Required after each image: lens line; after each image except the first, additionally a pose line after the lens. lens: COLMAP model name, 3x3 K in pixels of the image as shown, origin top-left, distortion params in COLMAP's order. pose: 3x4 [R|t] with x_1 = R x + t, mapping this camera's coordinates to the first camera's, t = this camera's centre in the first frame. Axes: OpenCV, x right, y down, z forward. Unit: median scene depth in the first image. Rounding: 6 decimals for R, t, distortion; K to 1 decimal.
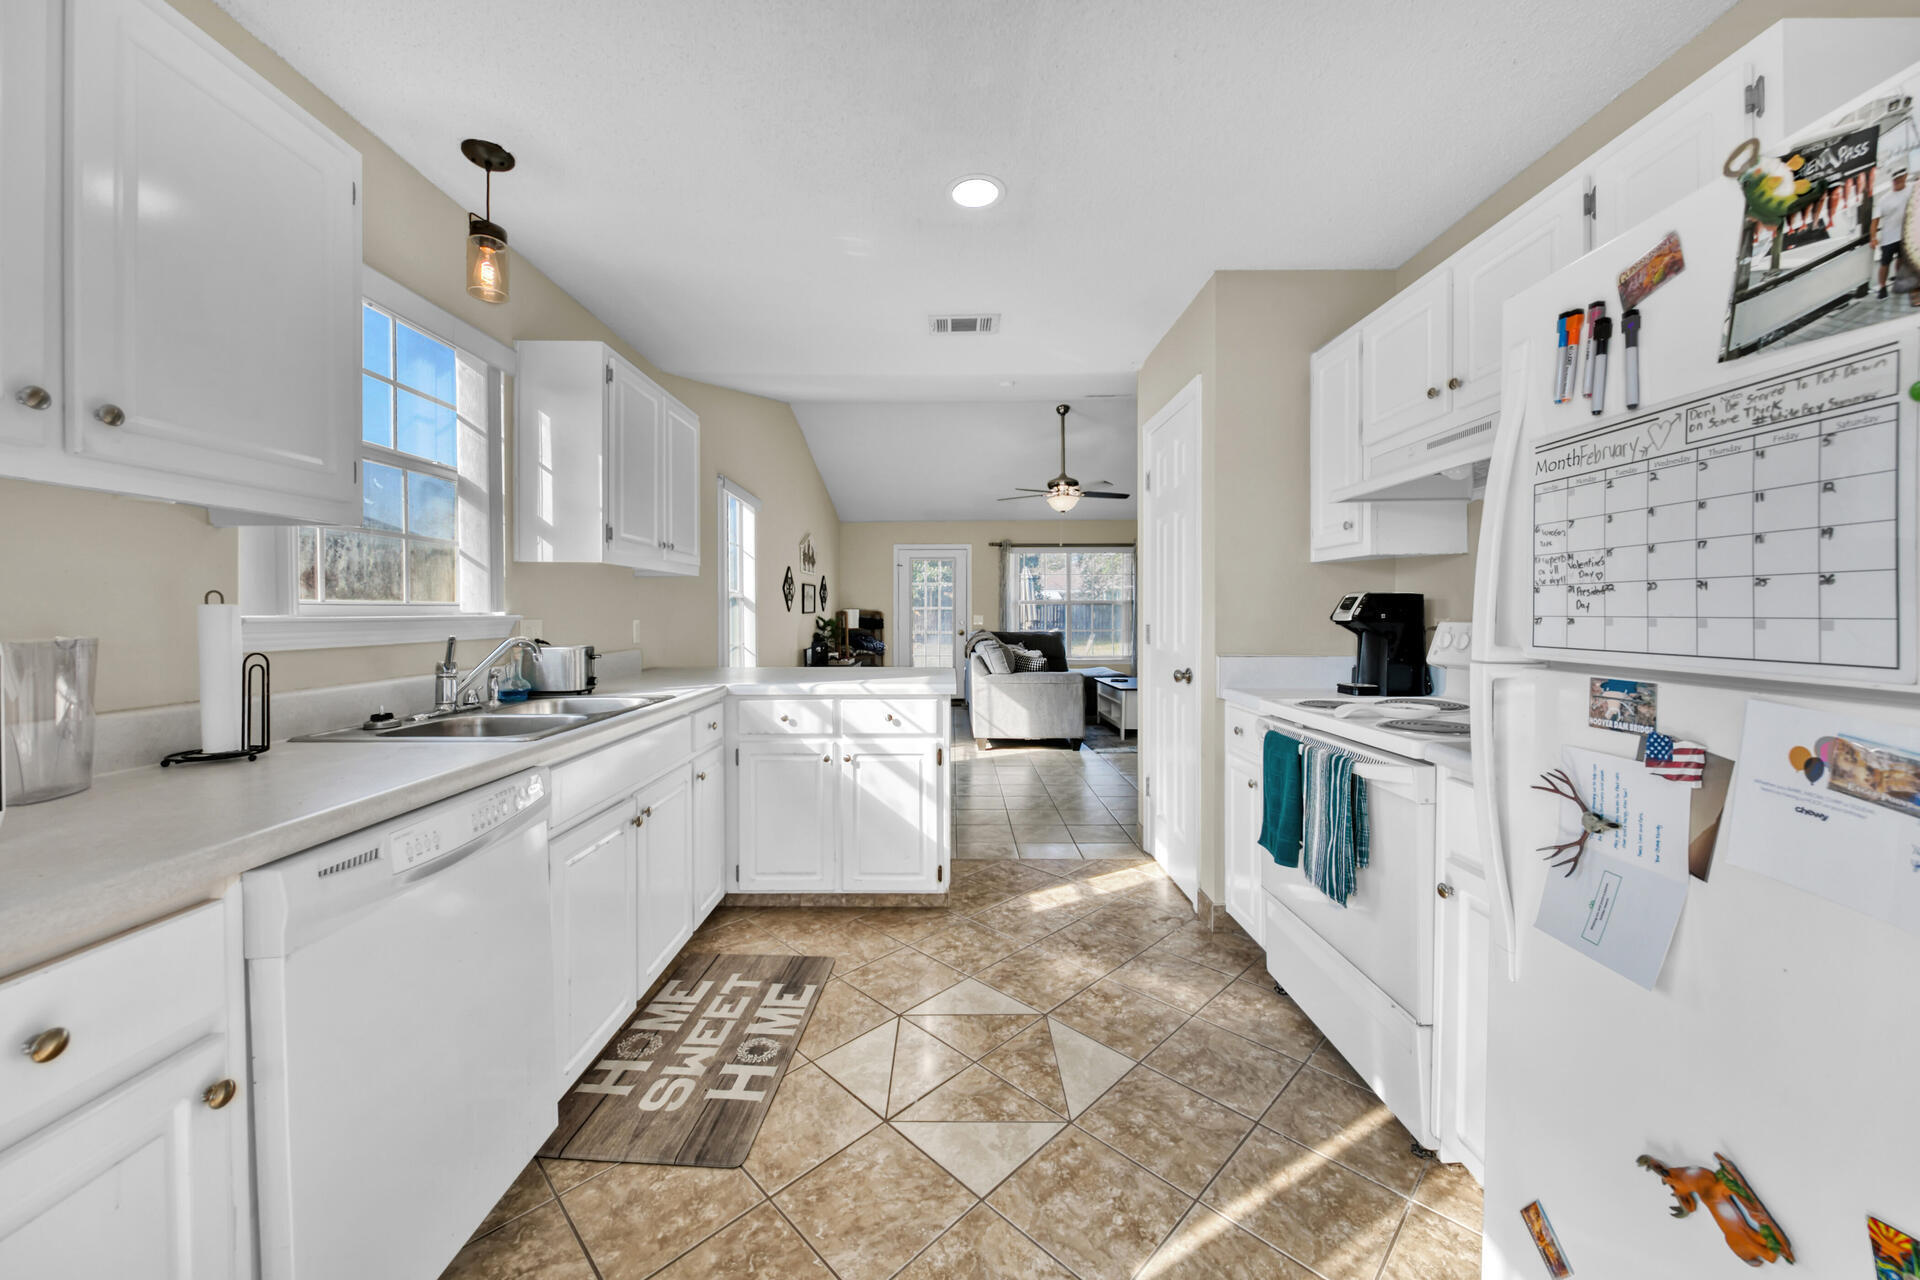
lens RADIAL K [[706.0, 0, 944.6], [0, 706.0, 613.7], [0, 0, 1]] dist [0.001228, 0.000145]
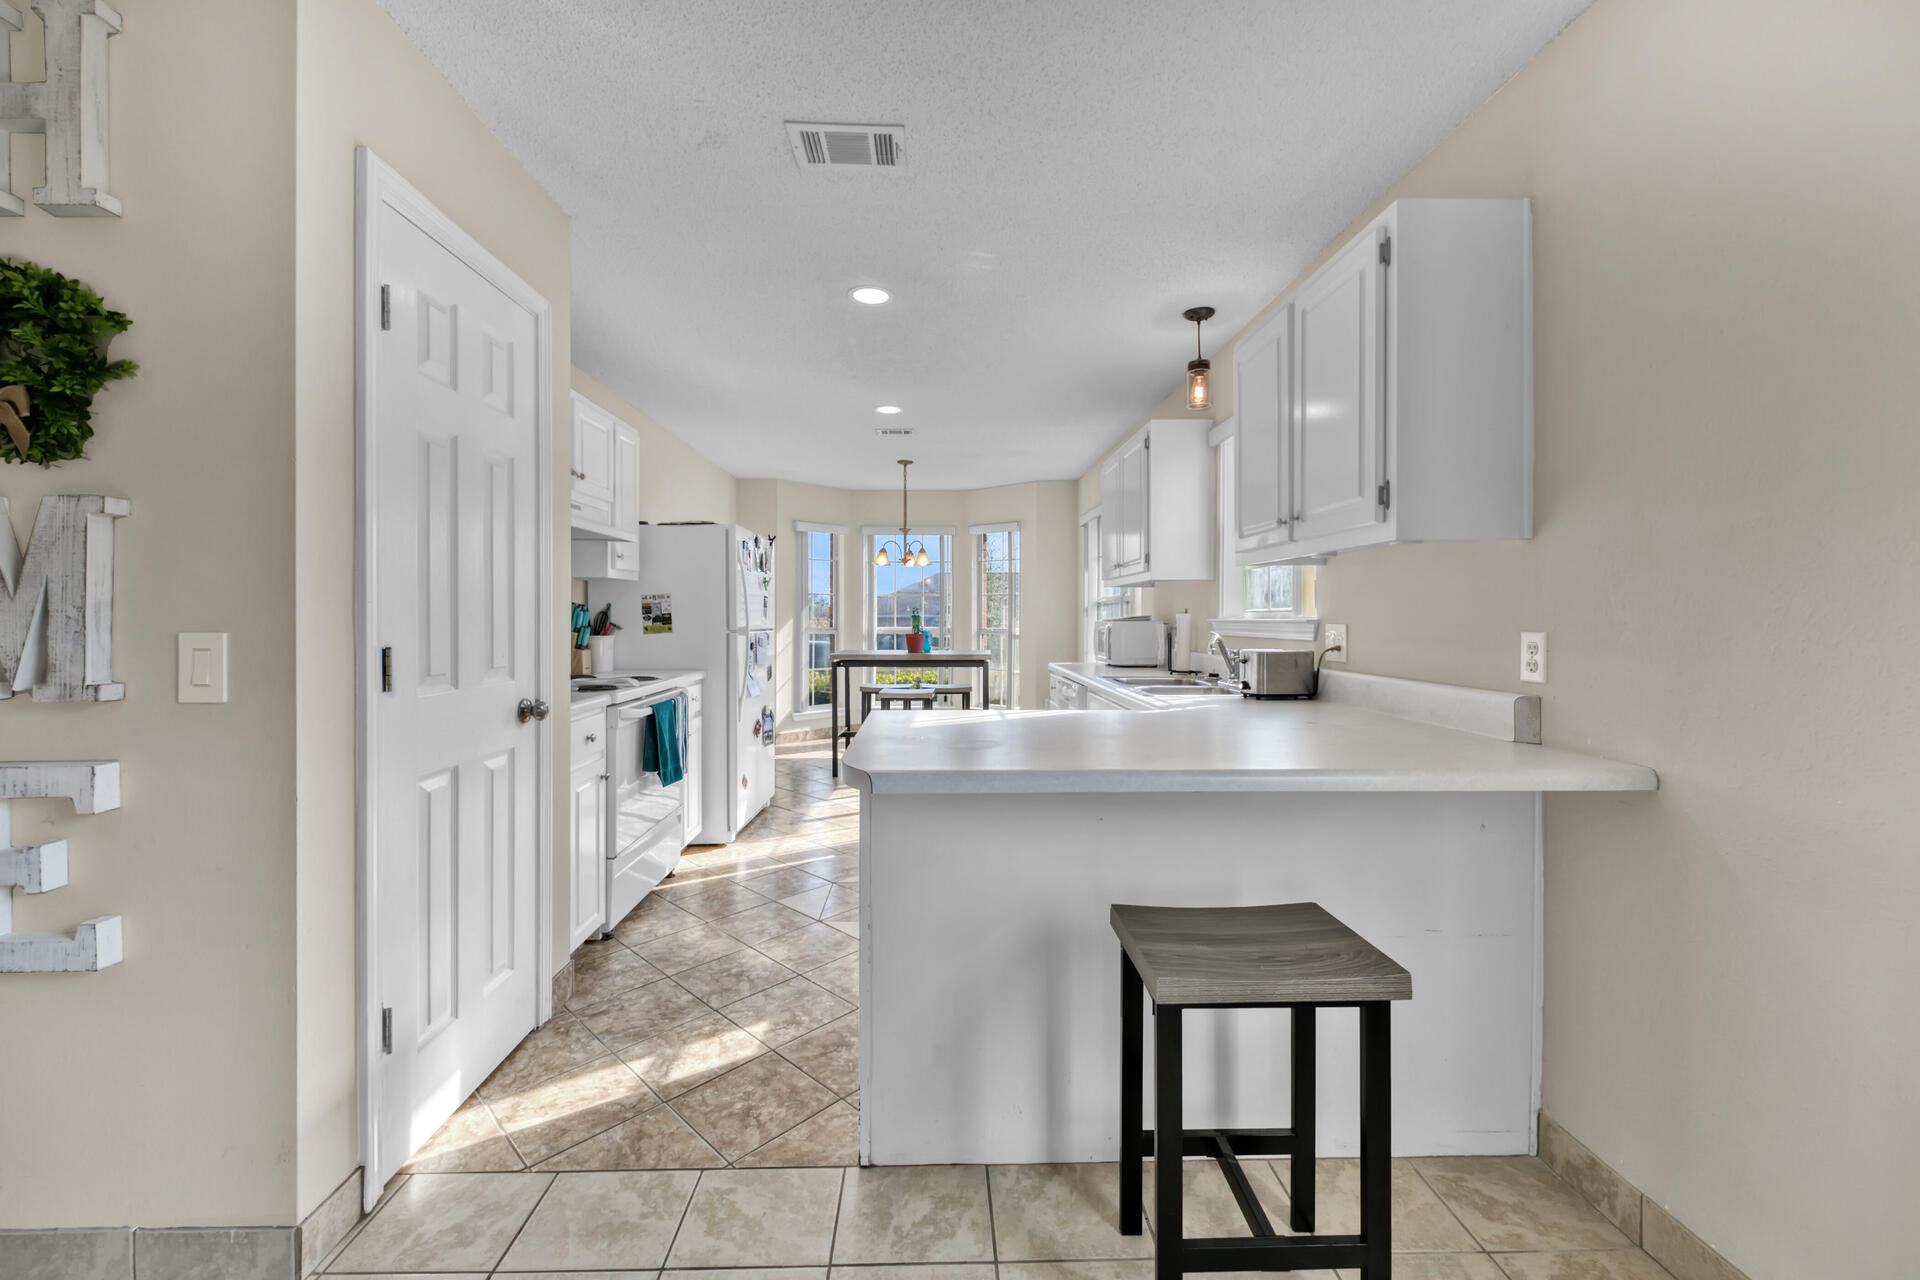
lens RADIAL K [[771.3, 0, 949.9], [0, 771.3, 620.8], [0, 0, 1]] dist [0.000468, -0.000156]
pose [[-0.999357, 0.000648, -0.035840, -0.035446], [0.000309, 0.999955, 0.009464, -0.006391], [0.035844, 0.009447, -0.999313, 1.667935]]
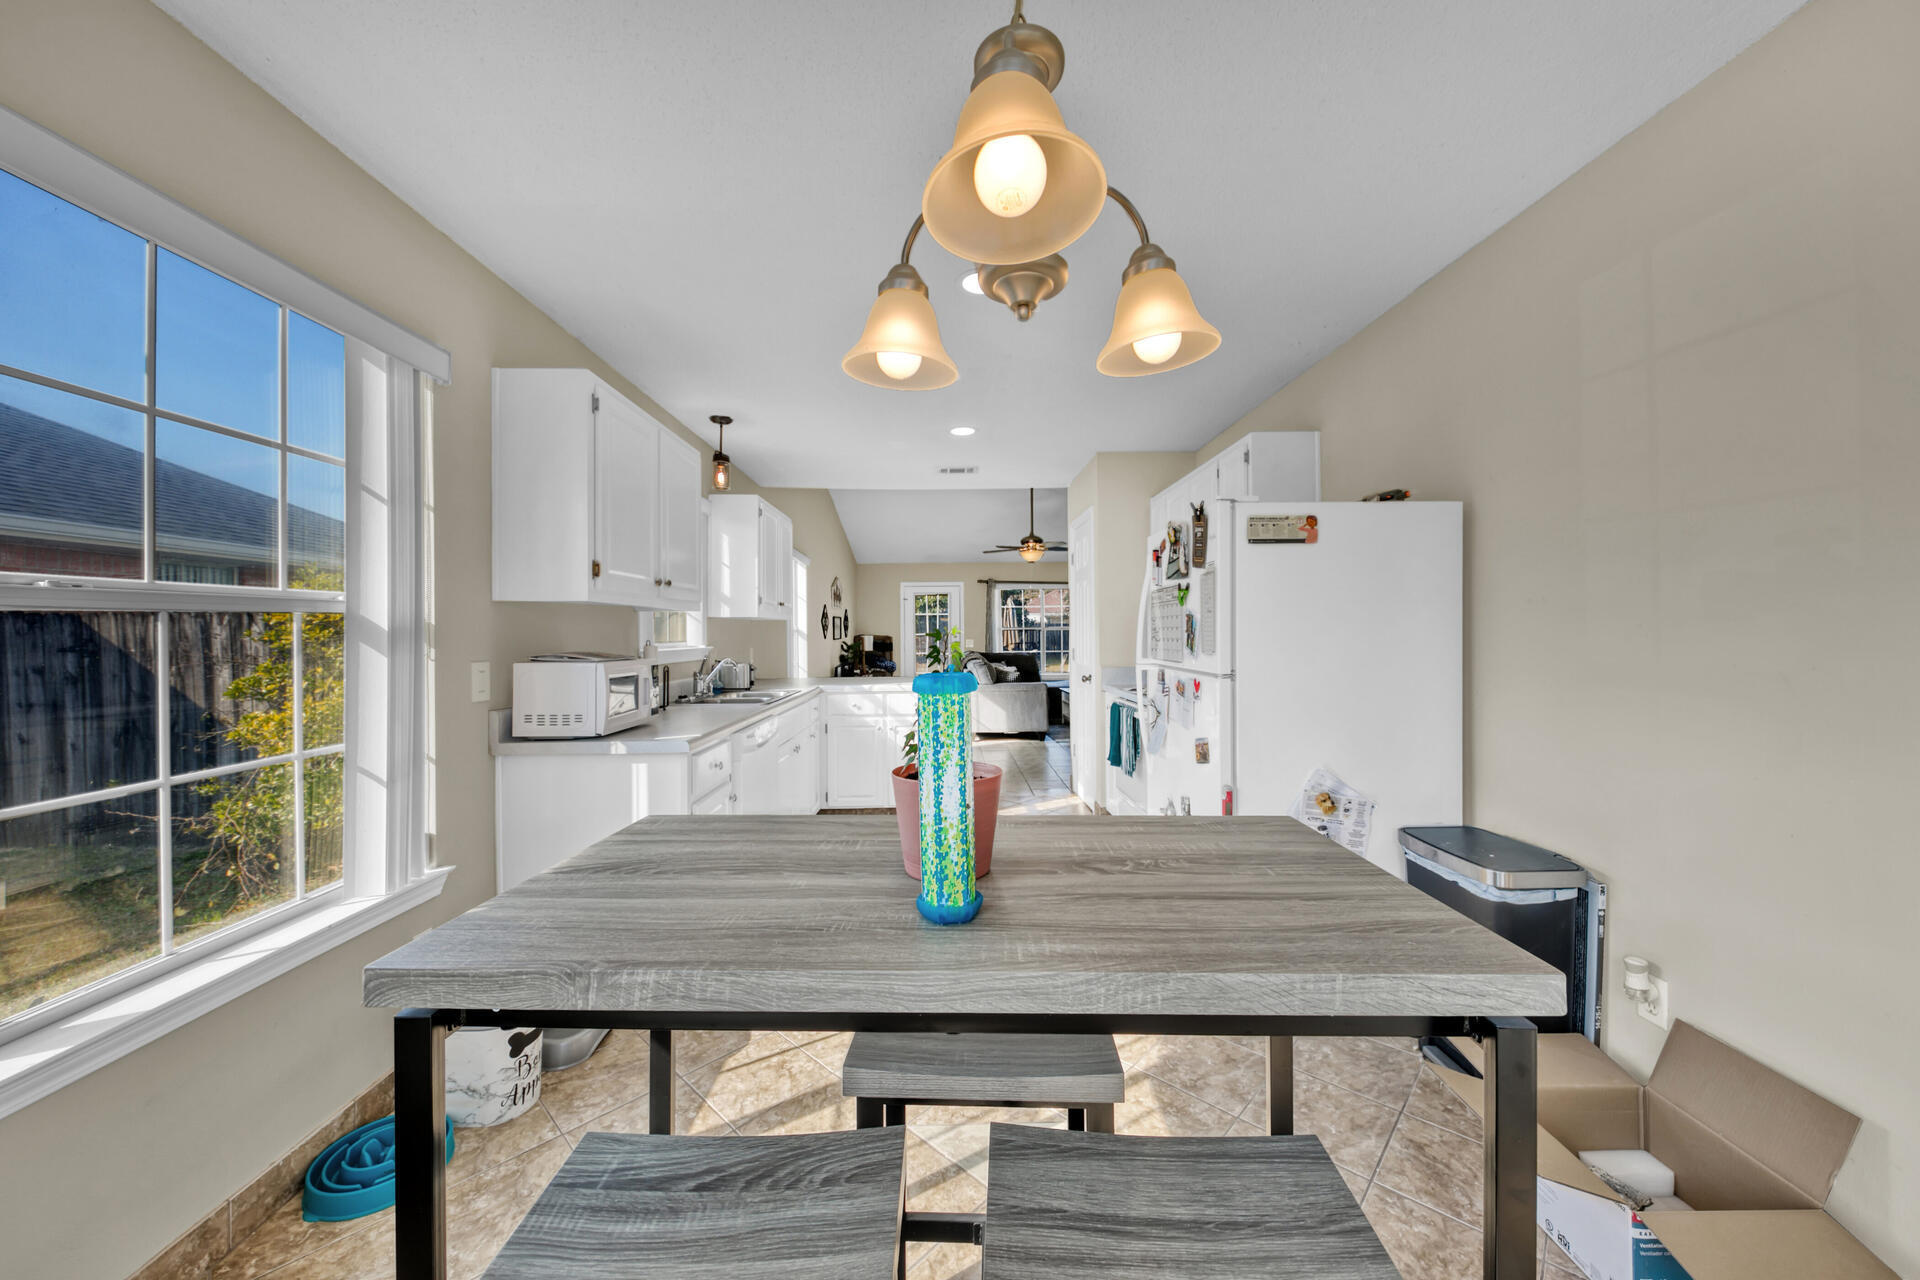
lens RADIAL K [[745.1, 0, 960.0], [0, 745.1, 640.0], [0, 0, 1]] dist [0.000820, 0.000051]
pose [[0.999475, -0.007134, 0.031600, -0.023590], [0.006819, 0.999926, 0.010069, -0.023817], [-0.031669, -0.009848, 0.999450, -0.726254]]
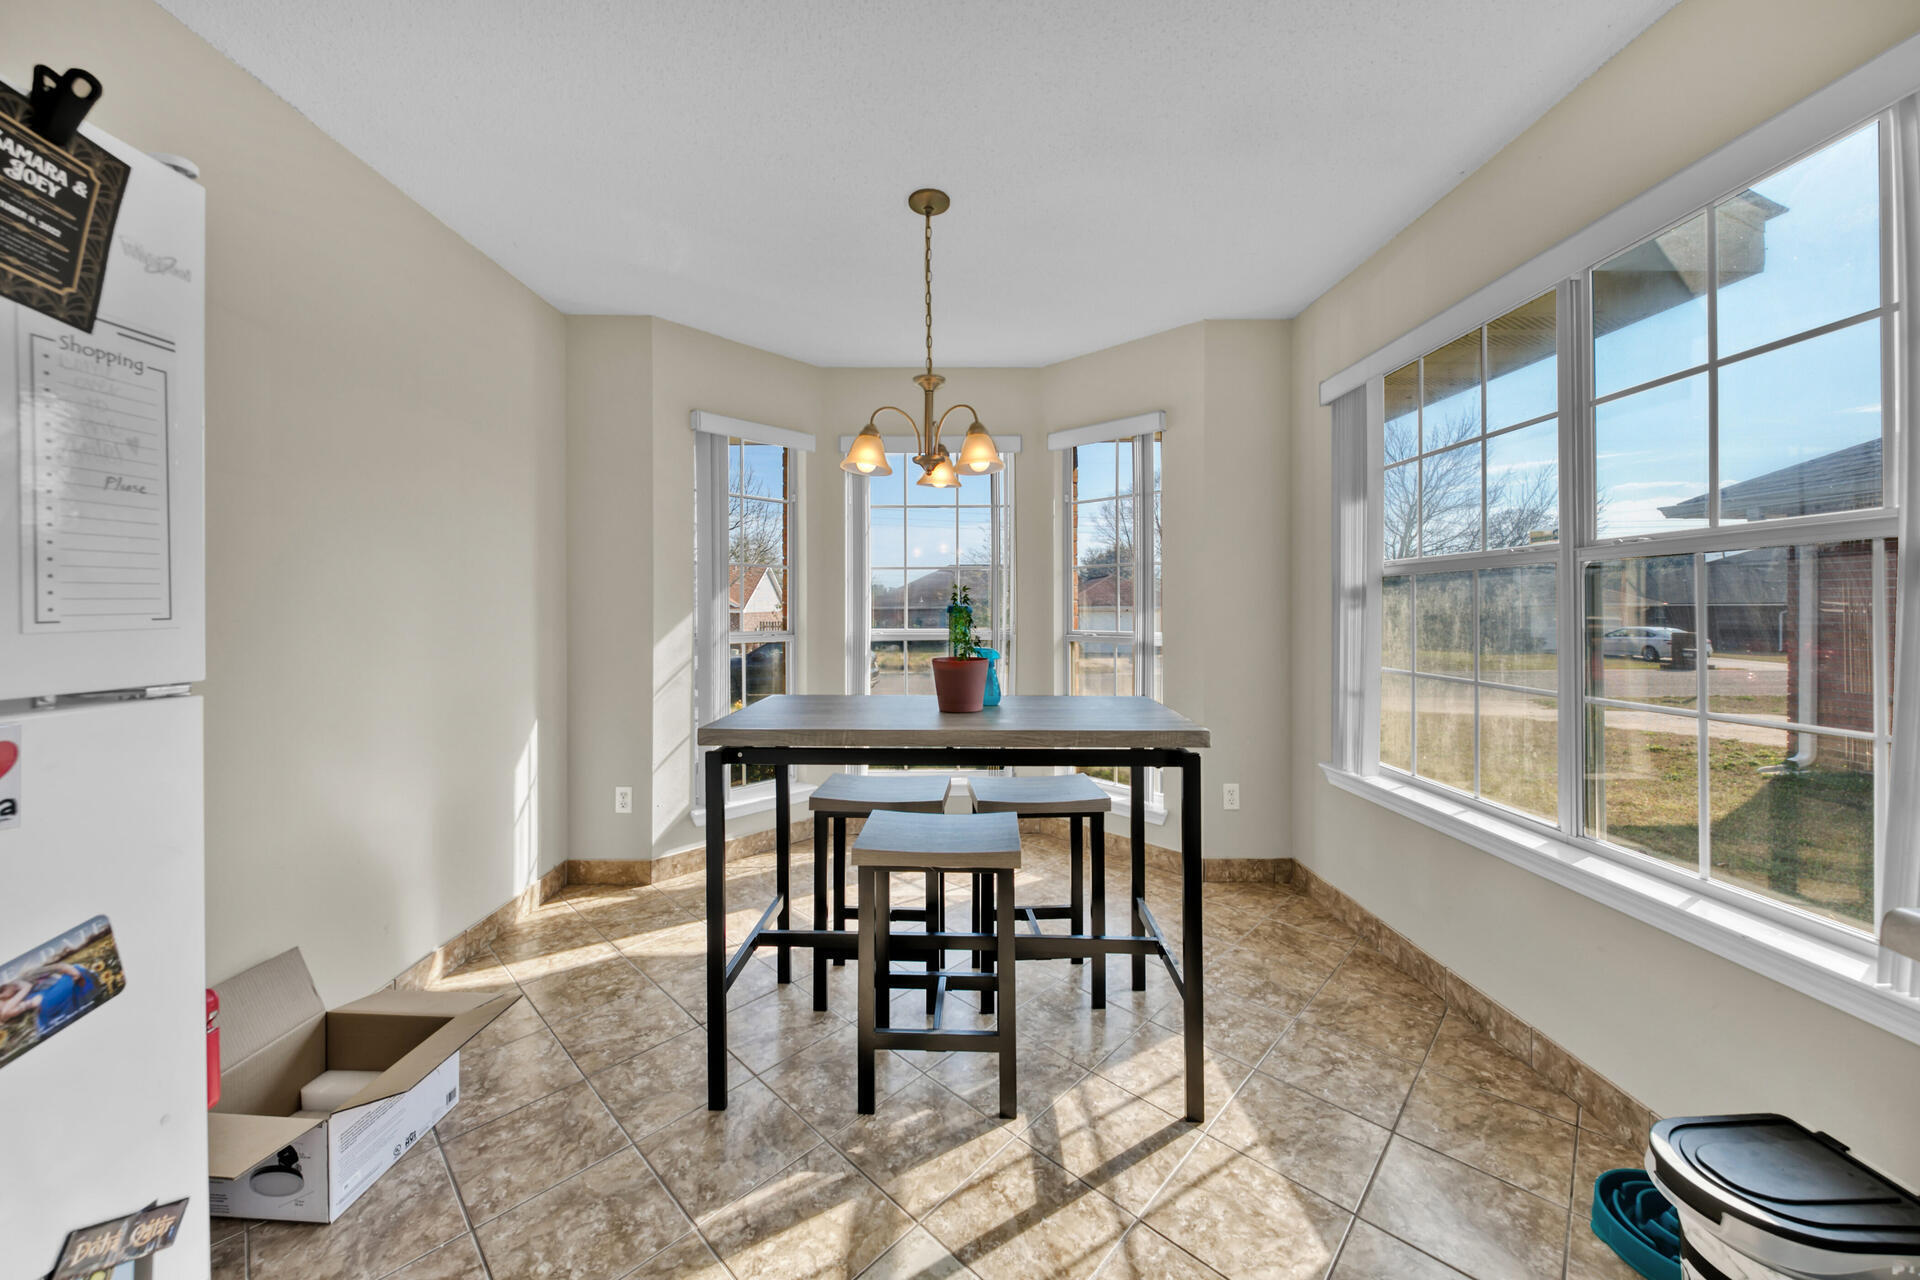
lens RADIAL K [[706.0, 0, 944.6], [0, 706.0, 613.7], [0, 0, 1]] dist [0.001228, 0.000145]
pose [[-0.999856, 0.005369, -0.016082, 0.006247], [0.005153, 0.999897, 0.013405, -0.004817], [0.016153, 0.013321, -0.999781, 0.335839]]
